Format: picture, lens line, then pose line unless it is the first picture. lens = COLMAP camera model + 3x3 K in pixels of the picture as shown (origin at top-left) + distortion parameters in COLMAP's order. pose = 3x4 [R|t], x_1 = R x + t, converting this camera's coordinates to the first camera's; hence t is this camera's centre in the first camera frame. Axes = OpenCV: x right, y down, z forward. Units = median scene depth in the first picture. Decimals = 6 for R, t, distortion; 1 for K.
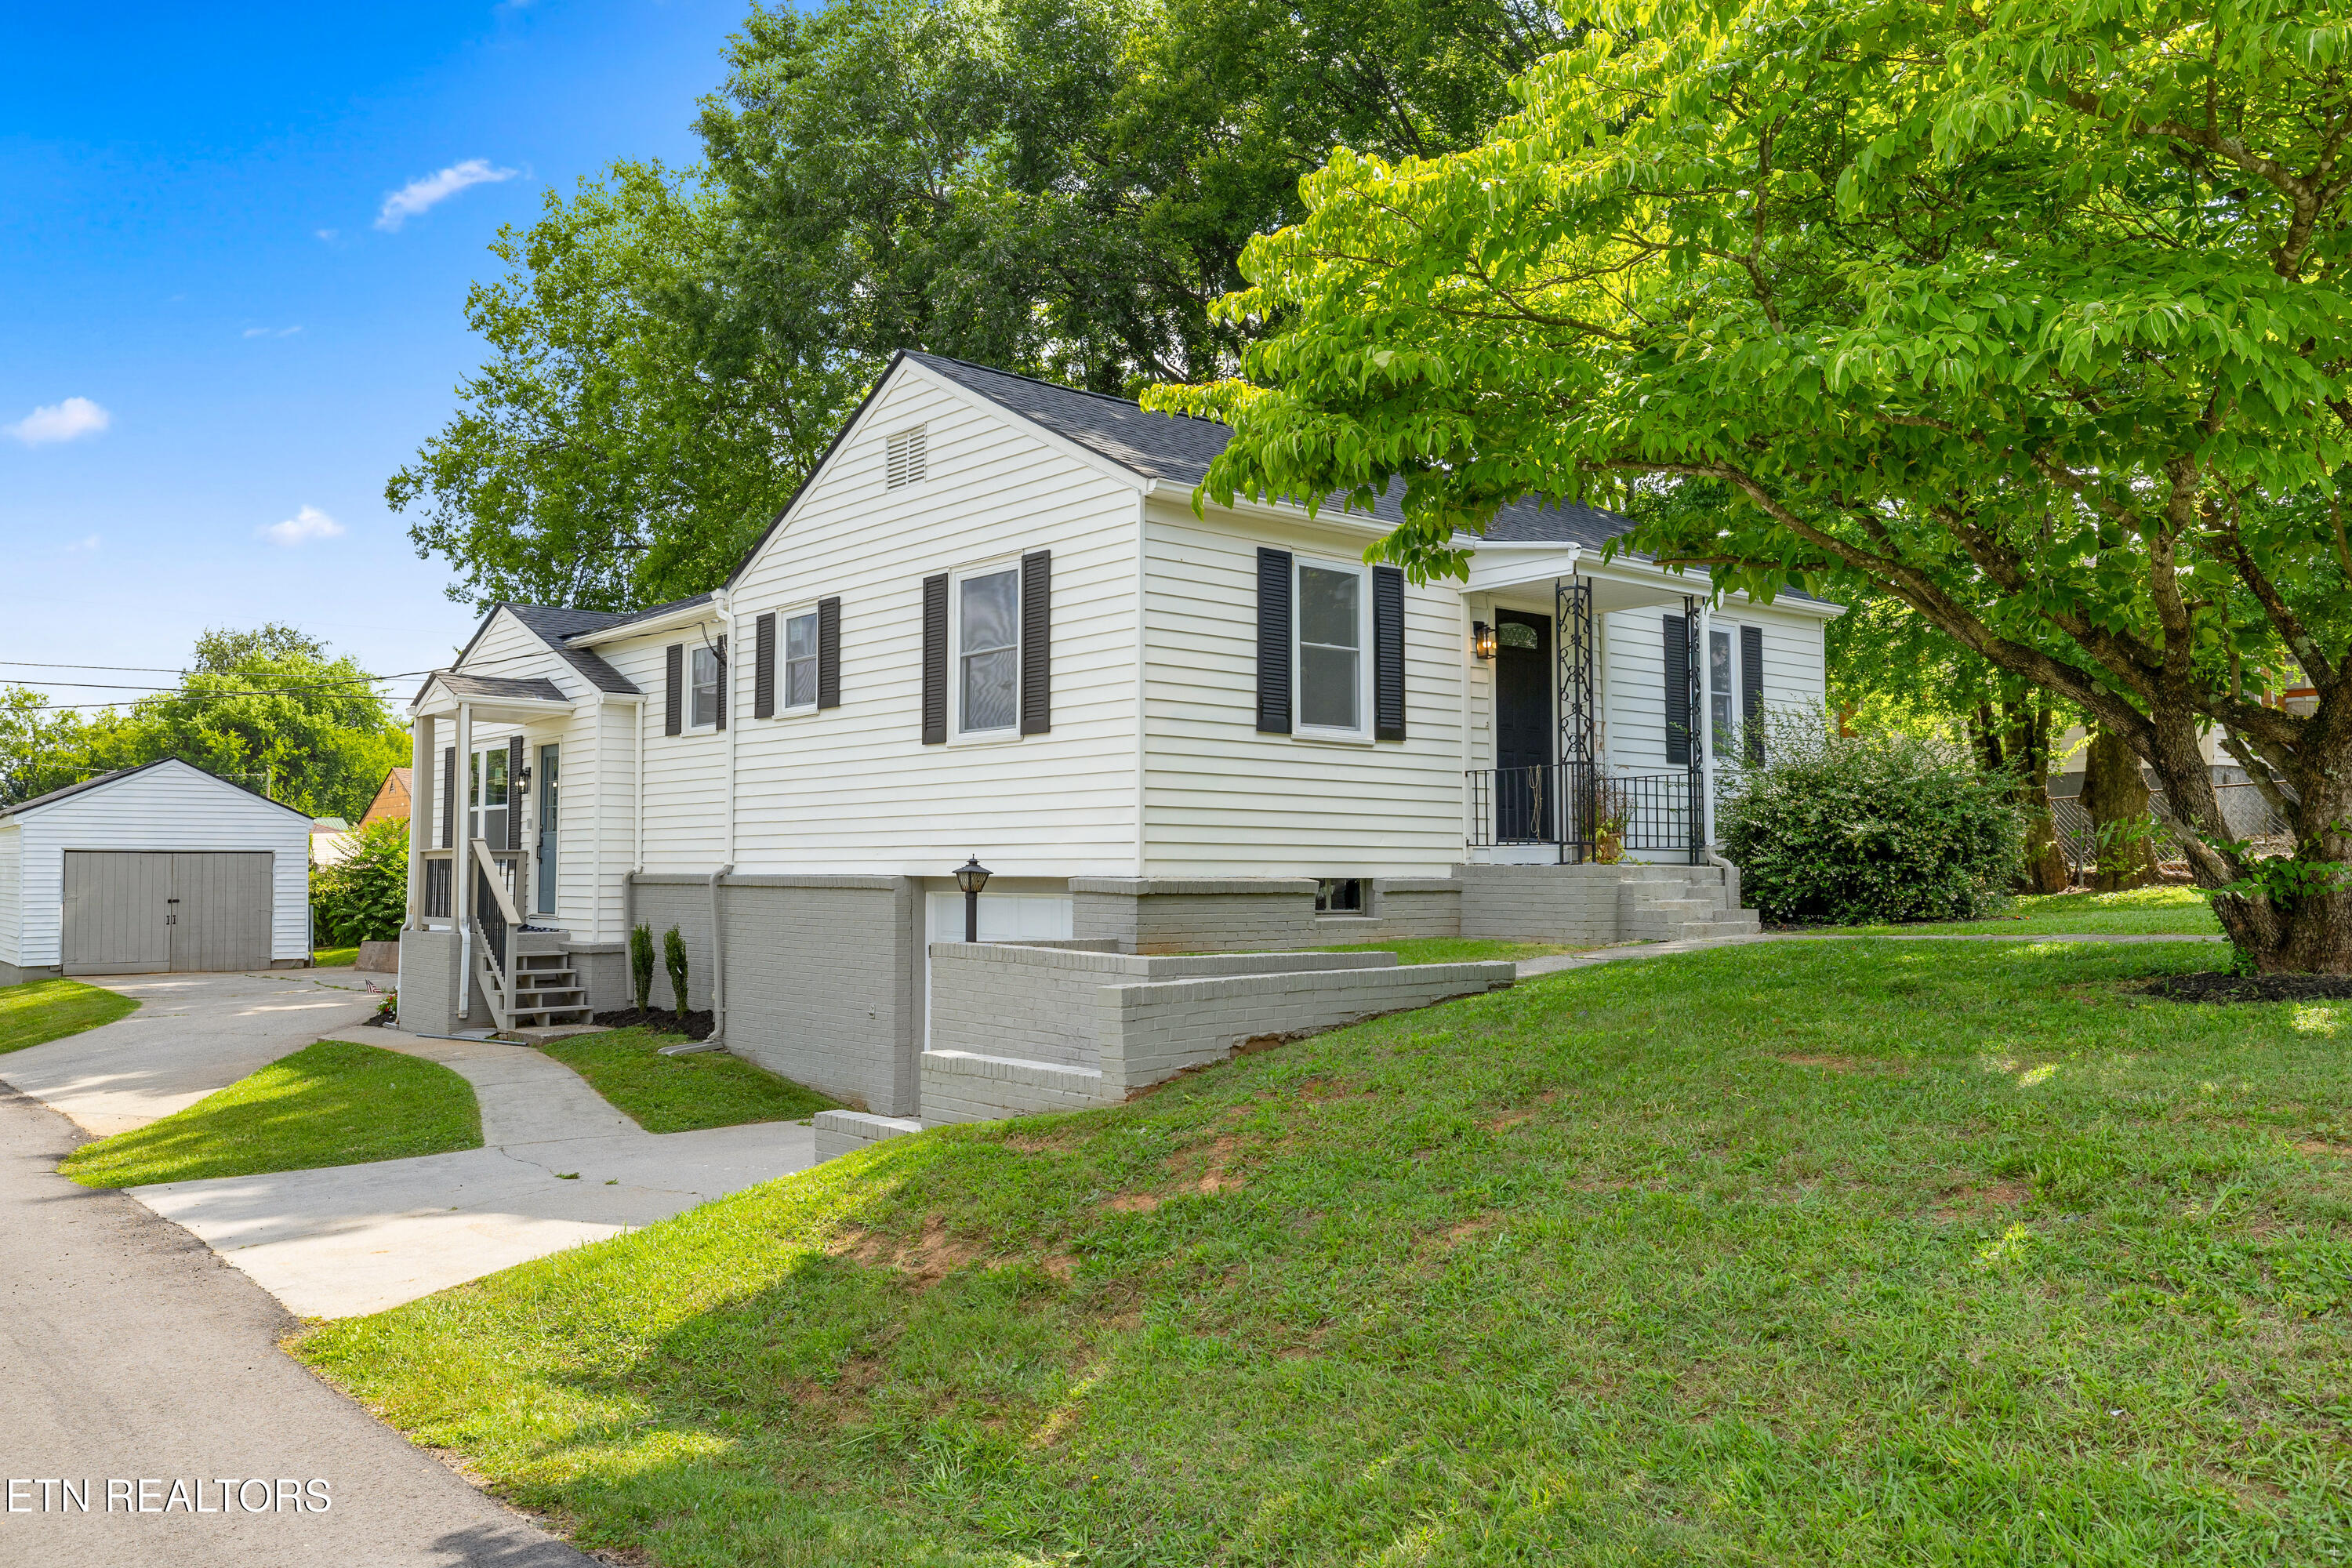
lens RADIAL K [[1803.6, 0, 1181.7], [0, 1803.6, 785.4], [0, 0, 1]] dist [0.005688, 0.002366]
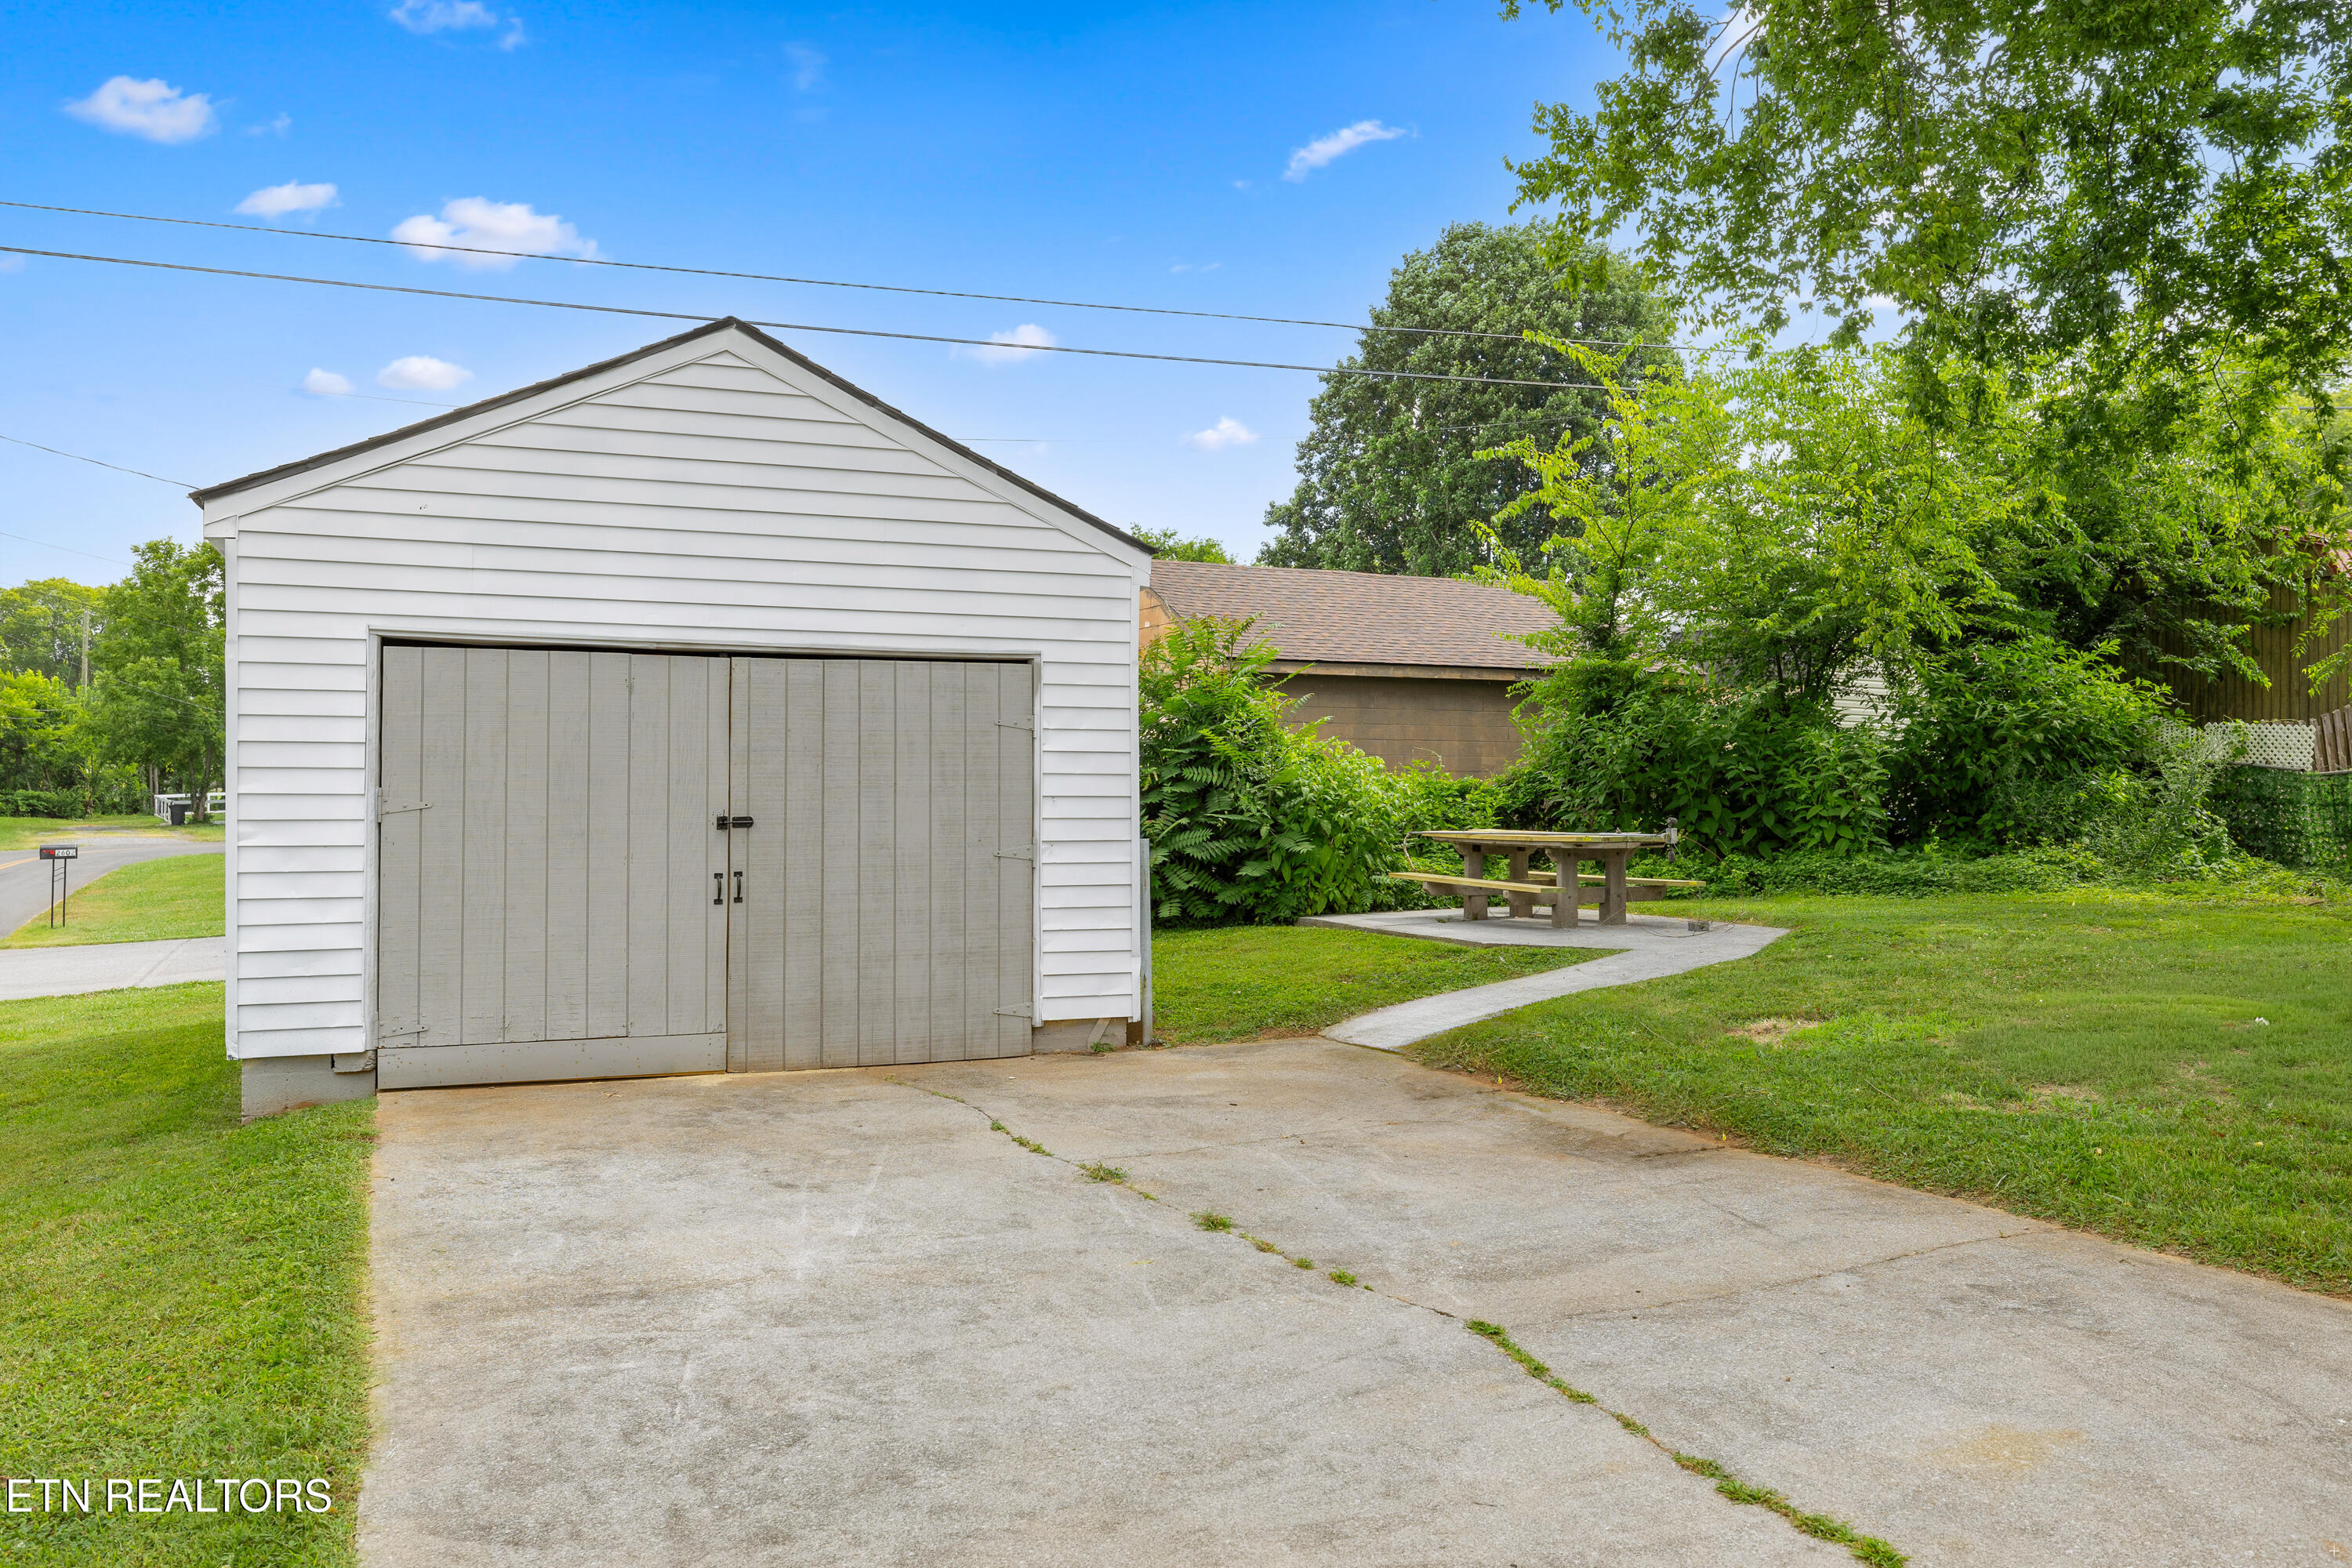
lens RADIAL K [[1803.6, 0, 1171.6], [0, 1803.6, 778.4], [0, 0, 1]] dist [0.005688, 0.002366]
pose [[0.959250, -0.012871, -0.282264, -0.544942], [0.025955, 0.998752, 0.042662, 0.060986], [0.281363, -0.048250, 0.958388, 0.991868]]
